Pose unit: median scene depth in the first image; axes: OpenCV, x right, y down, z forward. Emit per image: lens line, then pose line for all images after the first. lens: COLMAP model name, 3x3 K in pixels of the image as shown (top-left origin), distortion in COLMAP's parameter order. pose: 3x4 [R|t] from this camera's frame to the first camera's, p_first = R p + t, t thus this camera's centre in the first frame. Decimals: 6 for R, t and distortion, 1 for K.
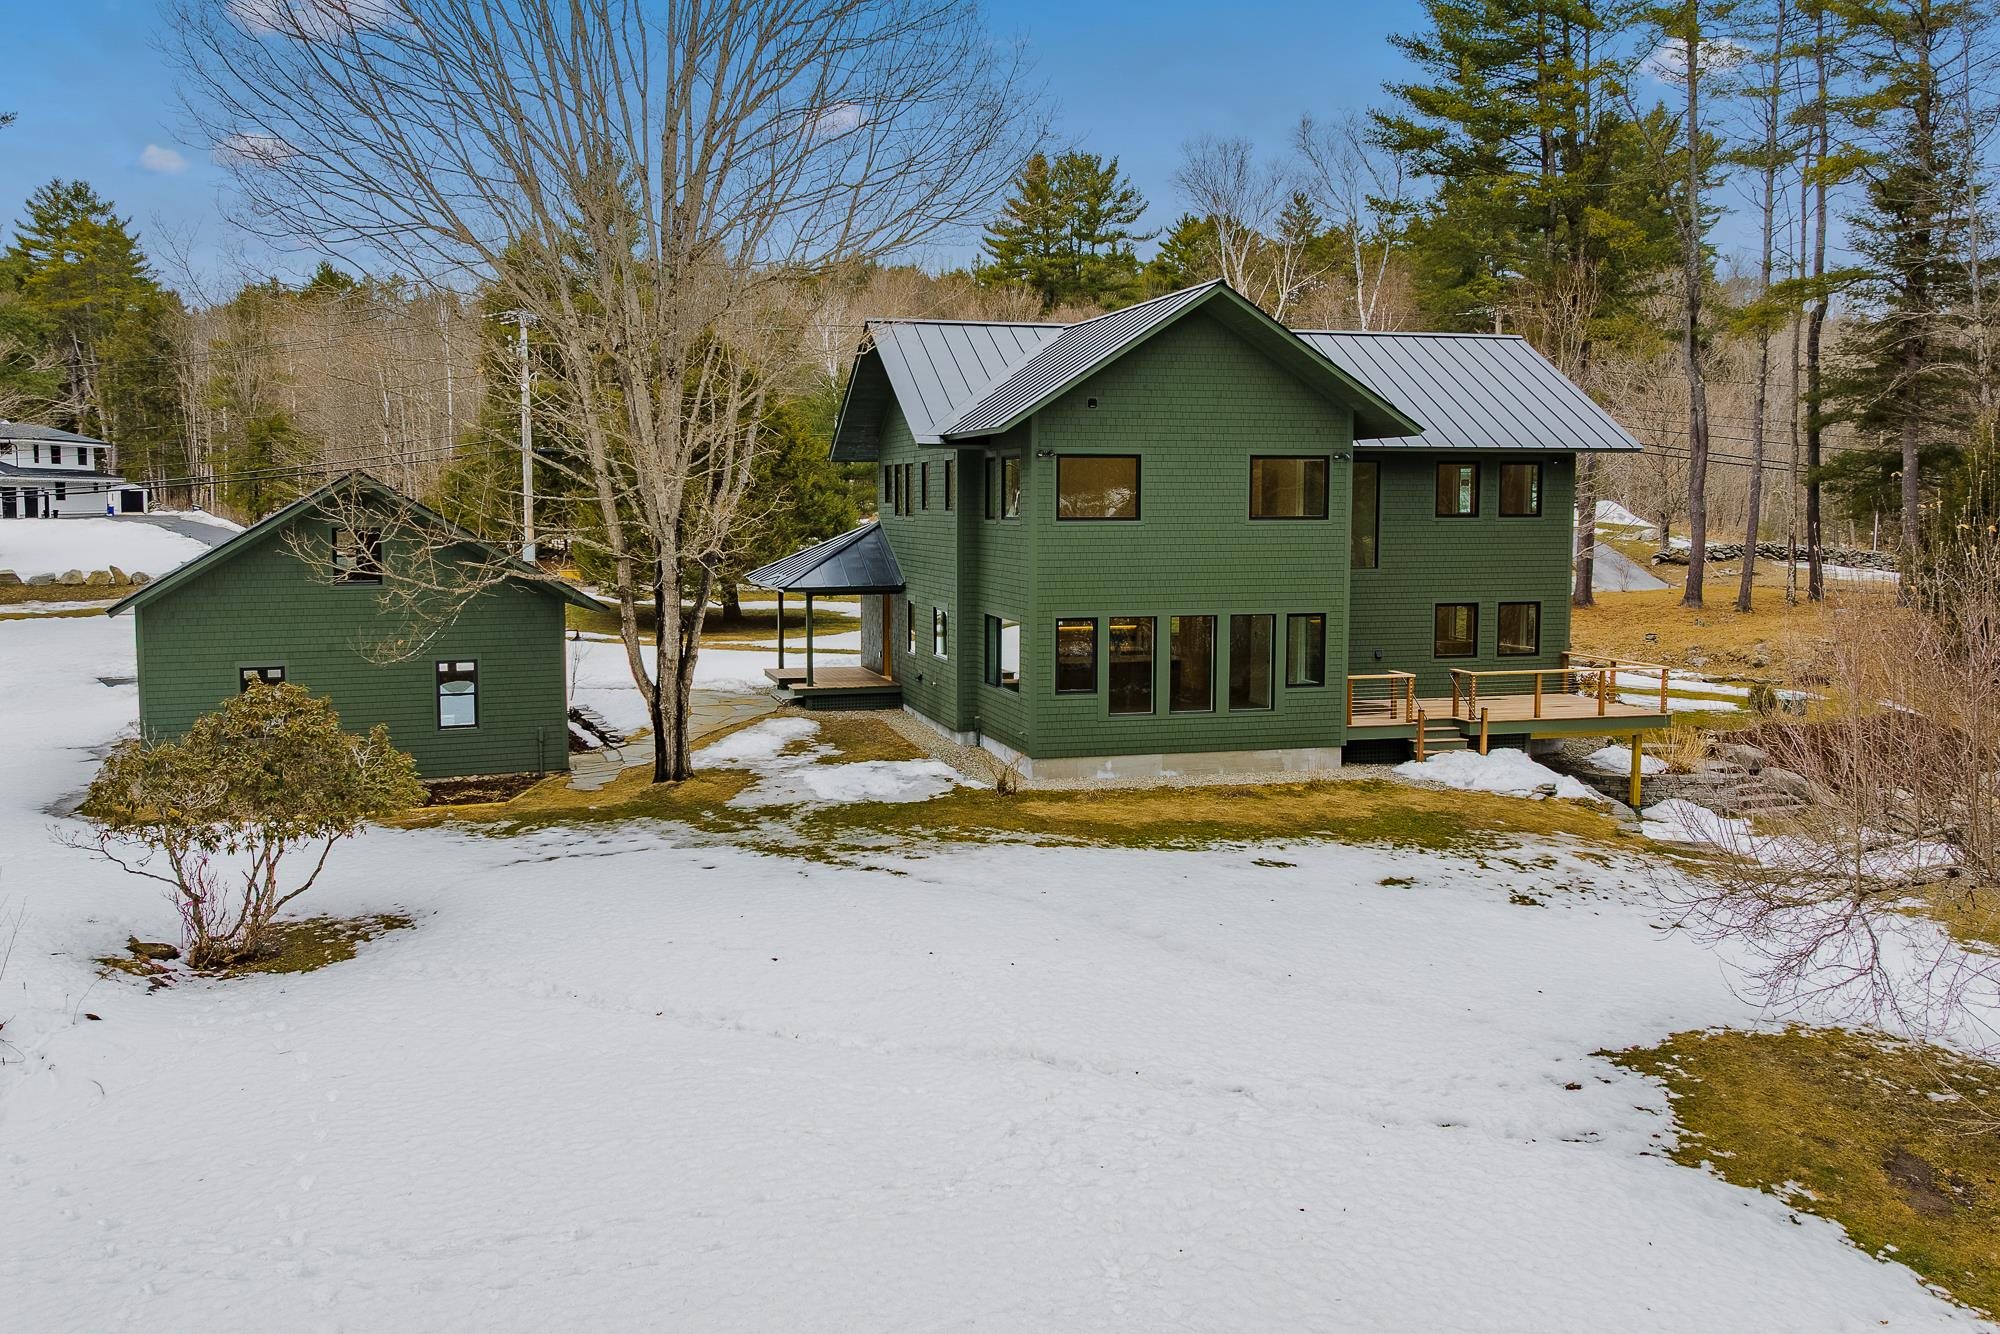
lens RADIAL K [[1522.0, 0, 998.8], [0, 1522.0, 657.1], [0, 0, 1]] dist [-0.018196, -0.009004]
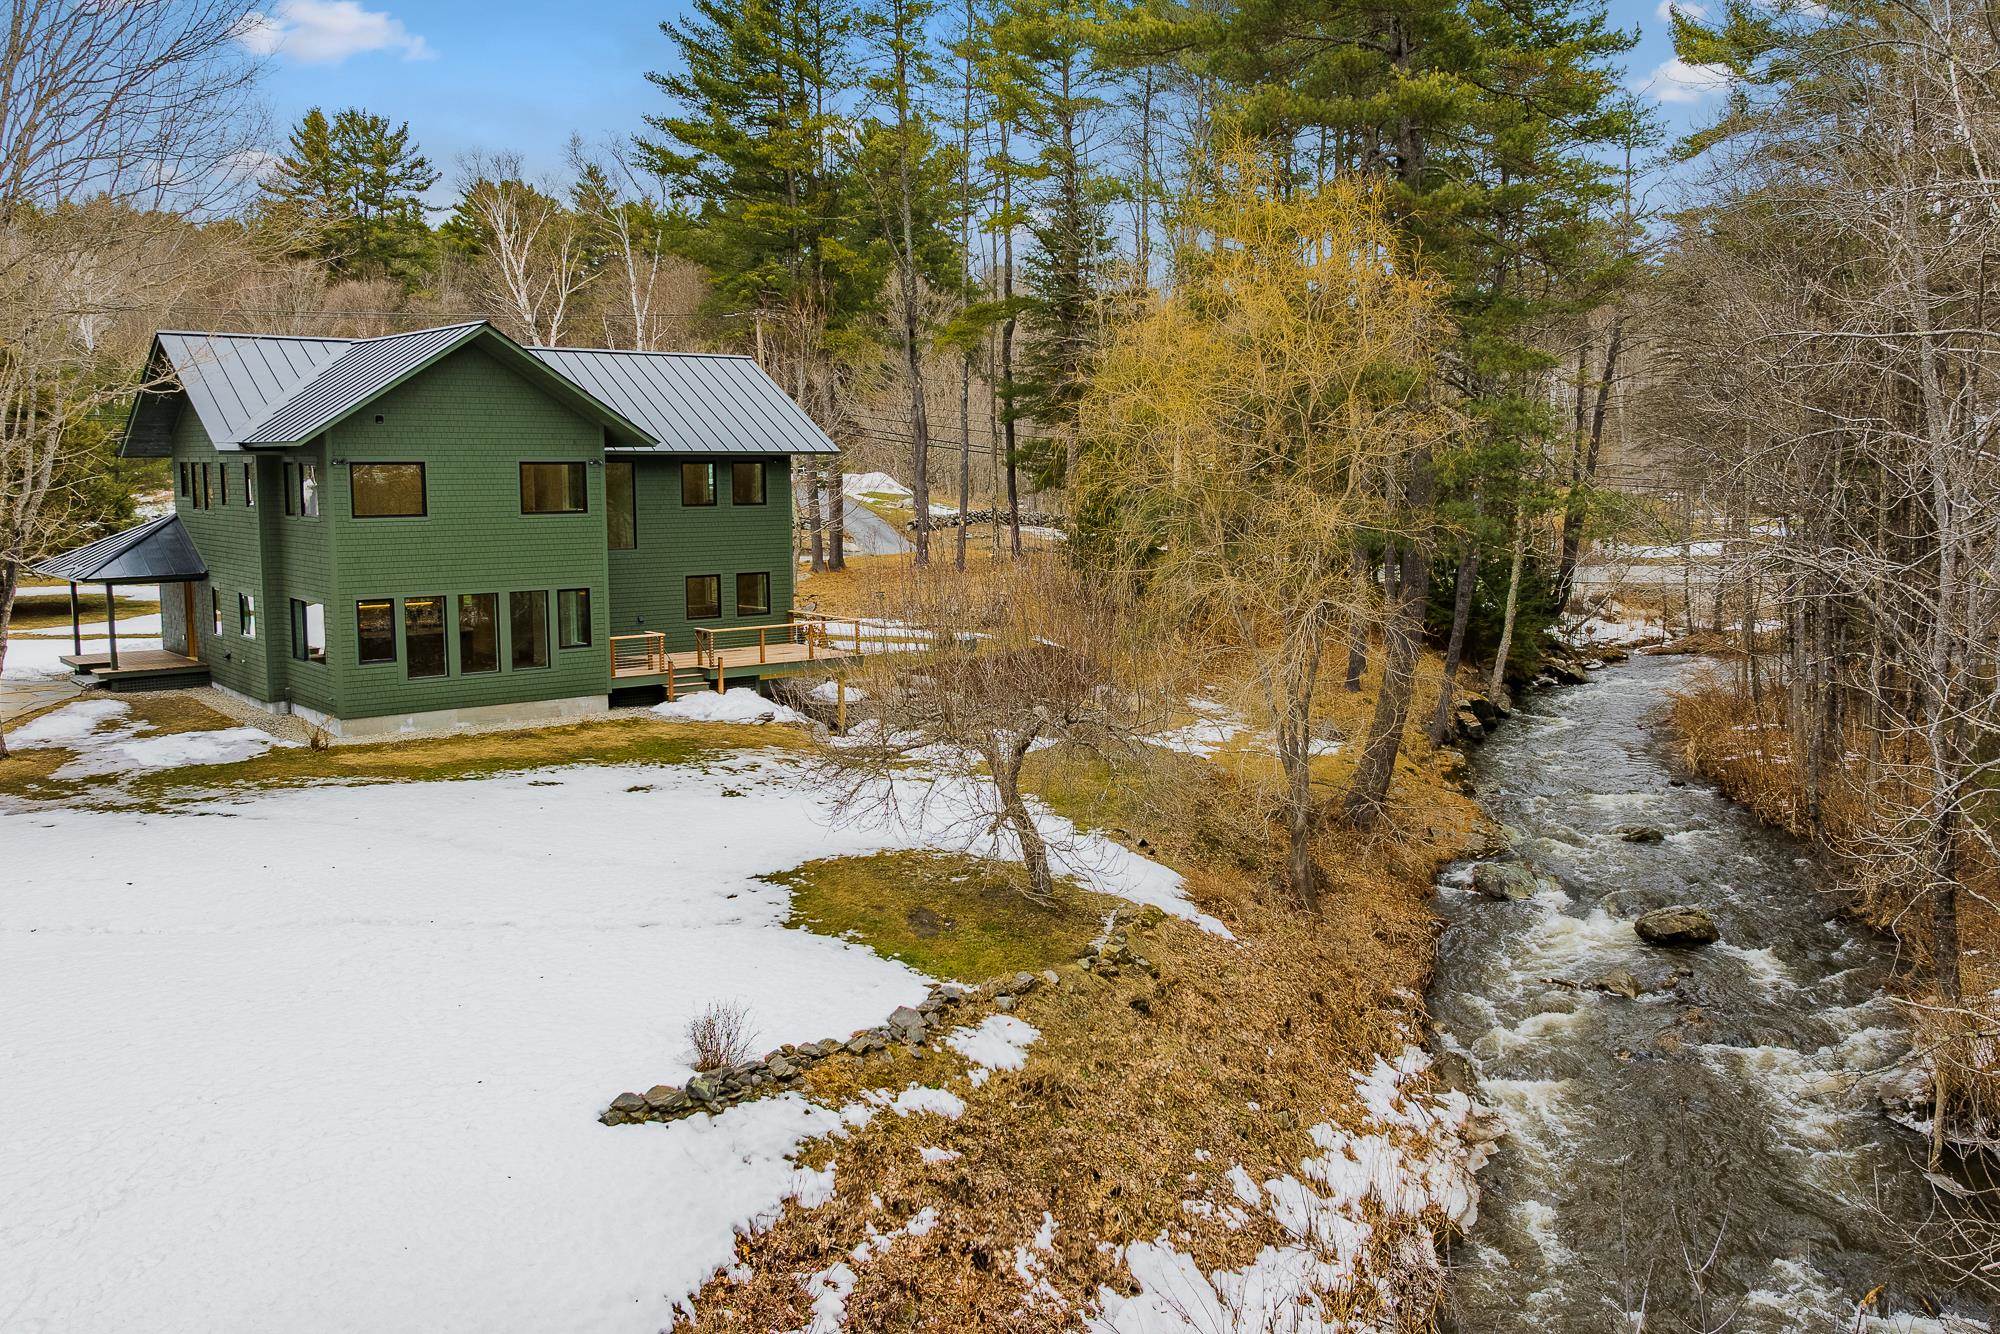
lens RADIAL K [[1522.0, 0, 998.8], [0, 1522.0, 657.1], [0, 0, 1]] dist [-0.018196, -0.009004]
pose [[0.906370, -0.051457, 0.419341, -0.006260], [0.040821, 0.998577, 0.034303, -0.001259], [-0.420509, -0.013973, 0.907181, -0.272188]]
